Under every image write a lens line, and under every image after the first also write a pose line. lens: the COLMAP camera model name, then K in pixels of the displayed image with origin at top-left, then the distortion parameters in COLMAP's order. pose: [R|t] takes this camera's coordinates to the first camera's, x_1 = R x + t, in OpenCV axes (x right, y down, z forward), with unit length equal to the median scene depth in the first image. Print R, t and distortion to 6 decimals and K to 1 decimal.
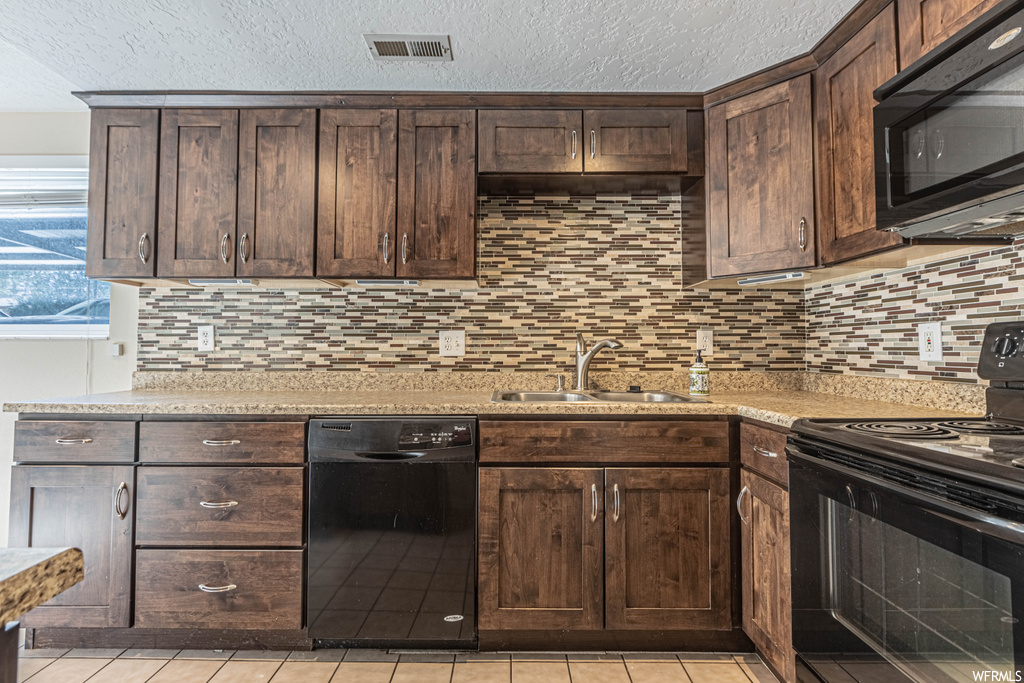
lens RADIAL K [[492.1, 0, 505.7], [0, 492.1, 334.5], [0, 0, 1]] dist [0.000236, -0.000288]
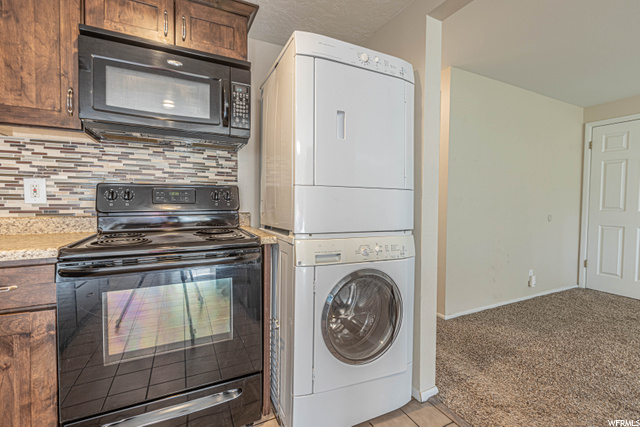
lens RADIAL K [[291.3, 0, 320.6], [0, 291.3, 210.5], [0, 0, 1]] dist [-0.001105, -0.000458]
pose [[-0.446068, -0.033712, 0.894364, -0.234213], [-0.039224, 0.999067, 0.018096, 0.017107], [-0.894139, -0.027009, -0.446974, 0.433329]]
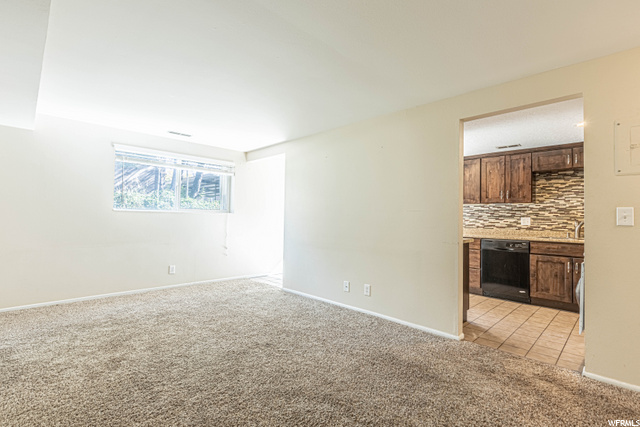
lens RADIAL K [[307.6, 0, 315.2], [0, 307.6, 207.7], [0, 0, 1]] dist [0.000236, -0.000288]
pose [[0.705044, -0.012508, -0.709053, 0.341938], [0.004434, 0.999903, -0.013230, -0.049700], [0.709150, 0.006184, 0.705031, -1.365730]]
